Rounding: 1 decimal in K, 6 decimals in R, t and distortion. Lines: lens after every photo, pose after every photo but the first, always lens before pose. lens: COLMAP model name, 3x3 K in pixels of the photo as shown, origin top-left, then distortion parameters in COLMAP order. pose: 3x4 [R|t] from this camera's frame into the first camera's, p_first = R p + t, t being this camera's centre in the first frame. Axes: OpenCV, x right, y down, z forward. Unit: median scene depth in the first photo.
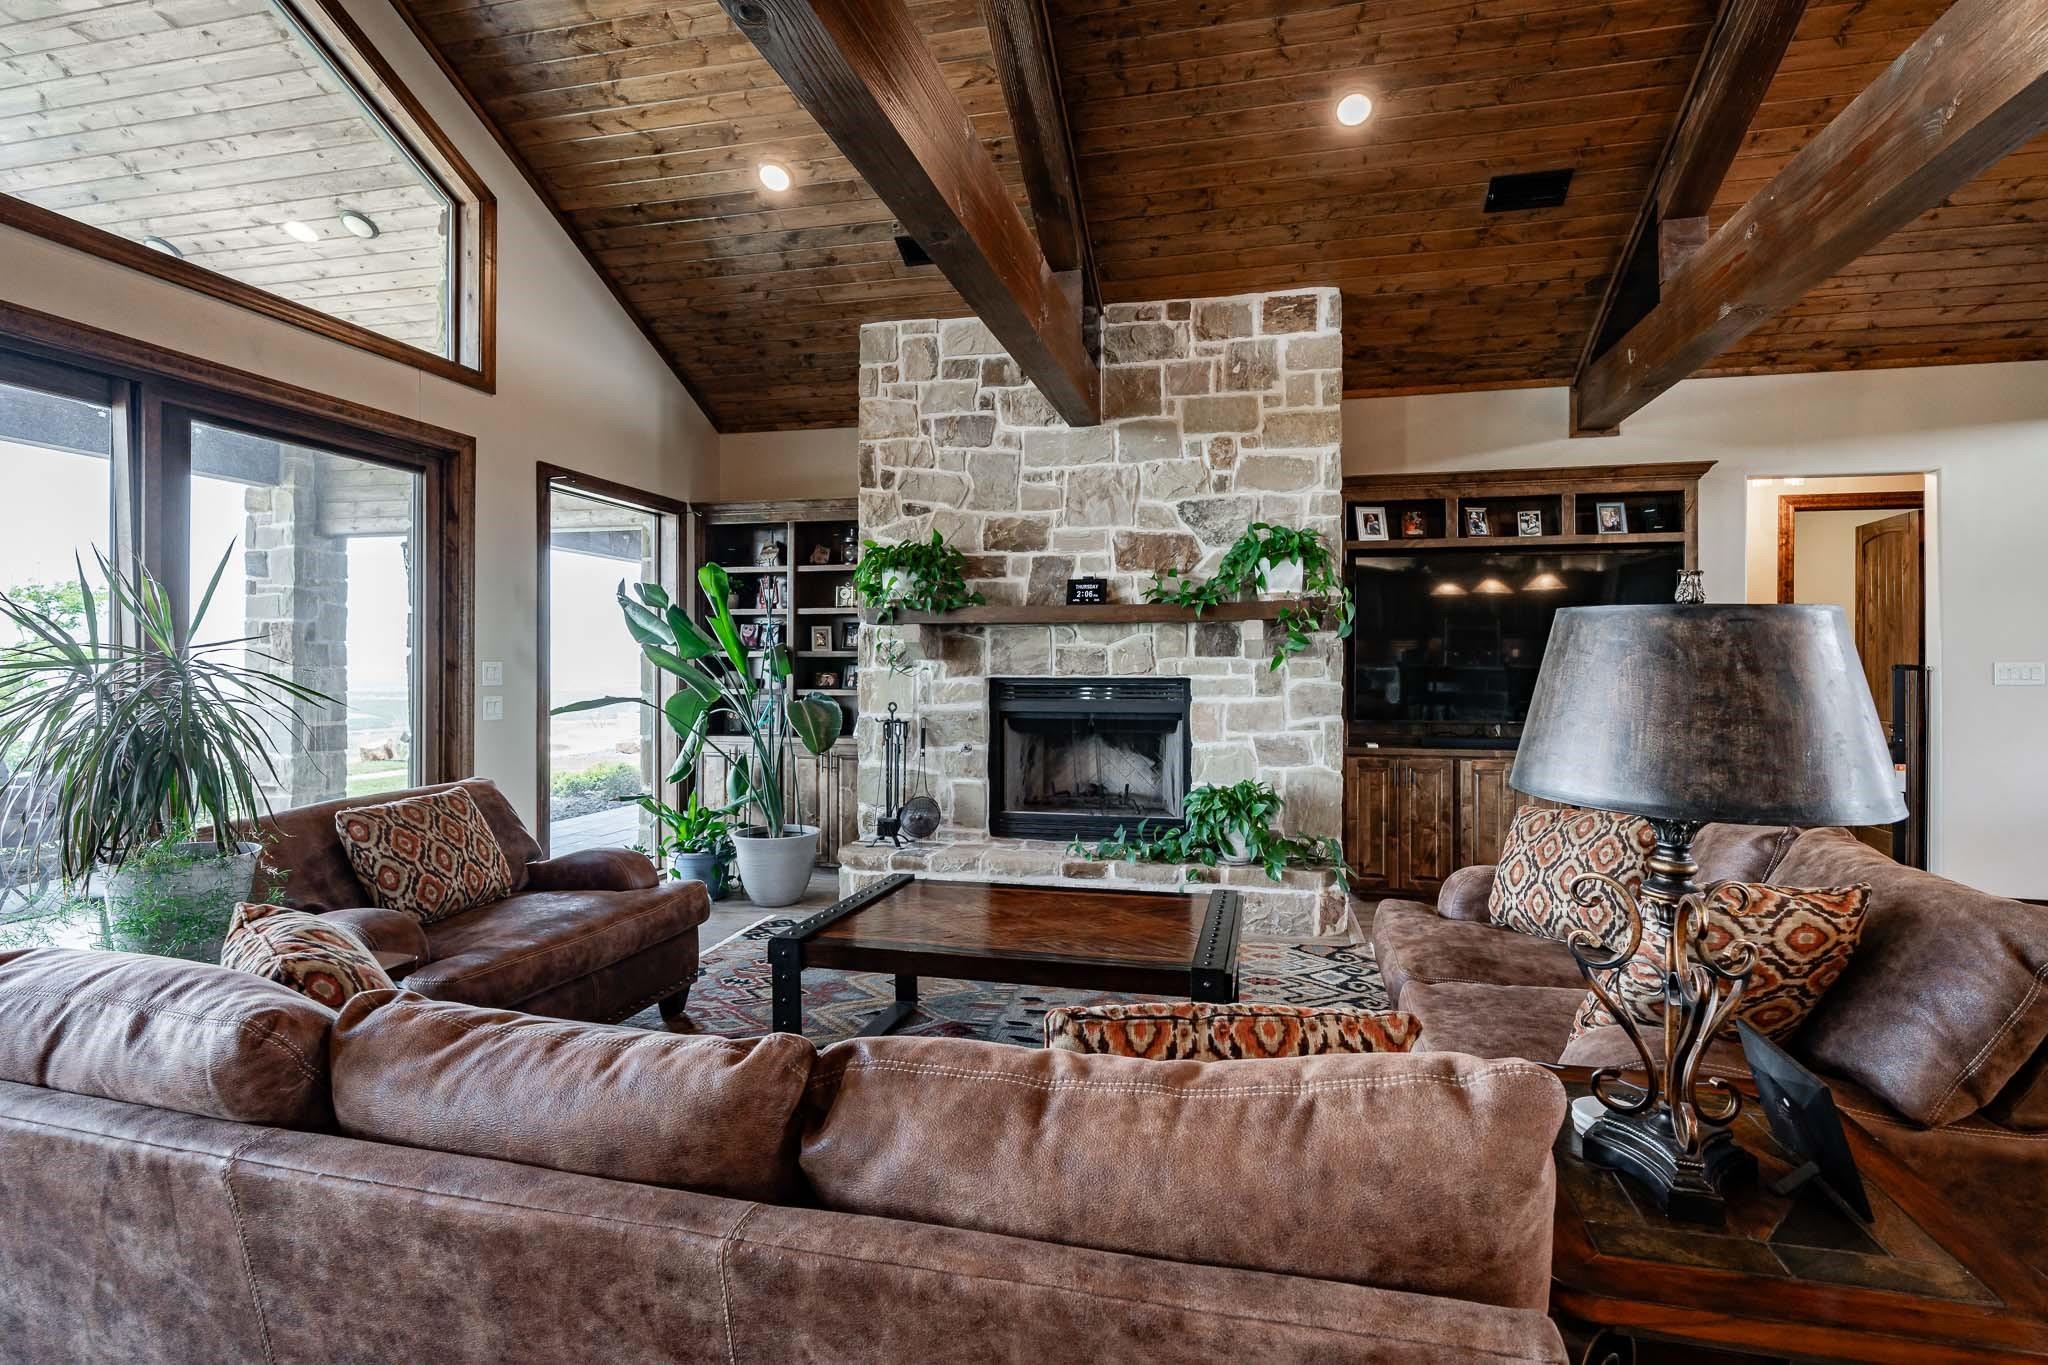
lens RADIAL K [[954.6, 0, 1031.8], [0, 954.6, 675.0], [0, 0, 1]] dist [0.000395, 0.000003]
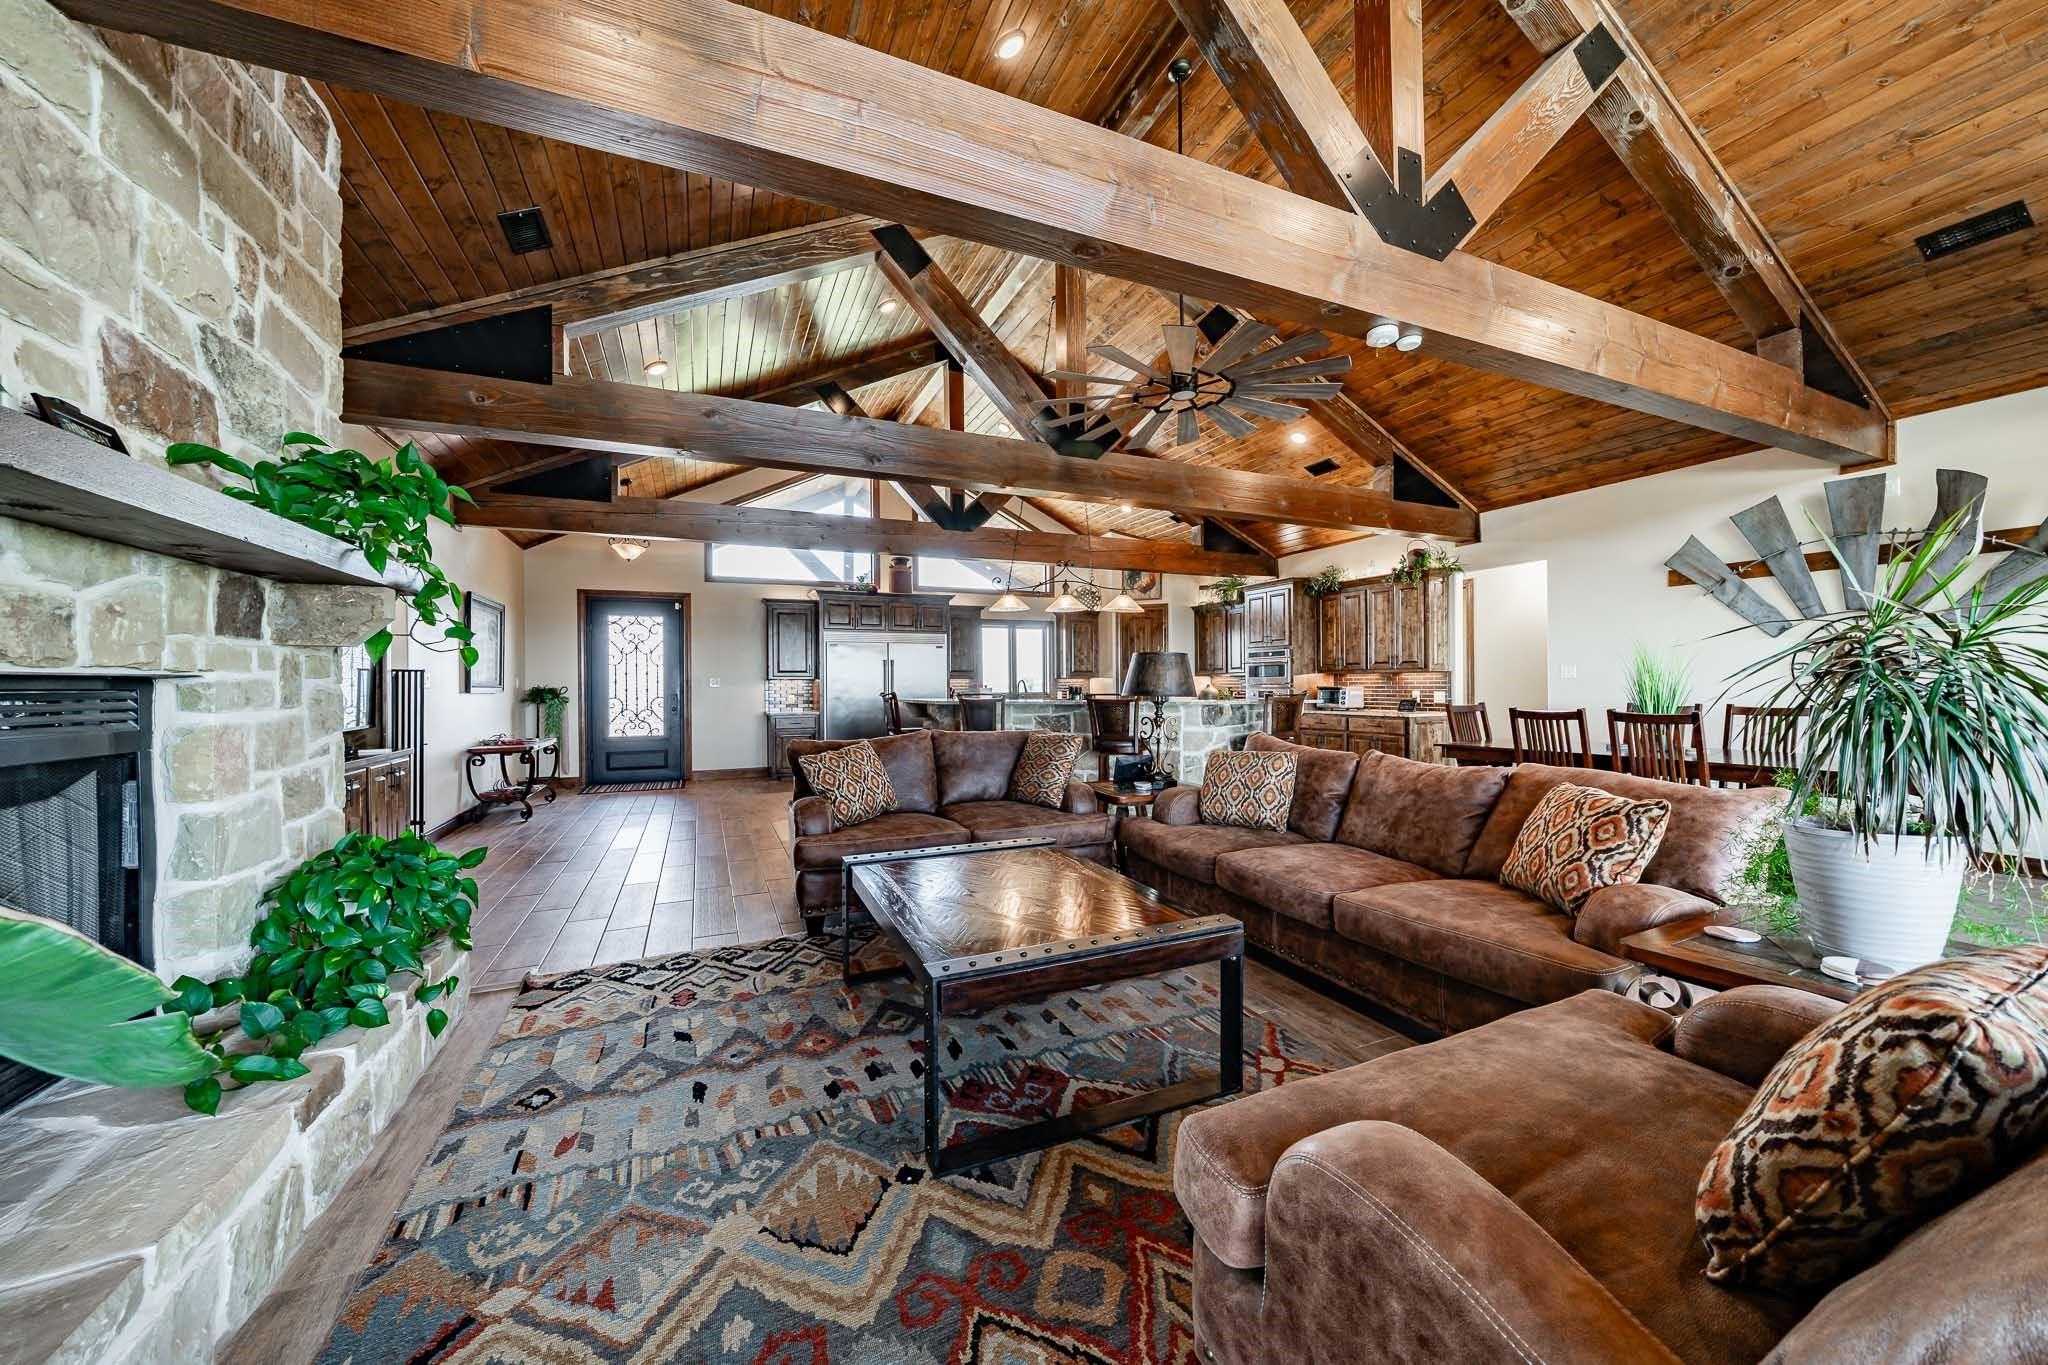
lens RADIAL K [[717.9, 0, 1020.7], [0, 717.9, 681.0], [0, 0, 1]] dist [-0.000121, 0.000001]
pose [[-0.612853, 0.005876, 0.790175, -0.516550], [0.009543, 0.999954, -0.000034, 0.012234], [-0.790139, 0.007520, -0.612881, 1.159312]]
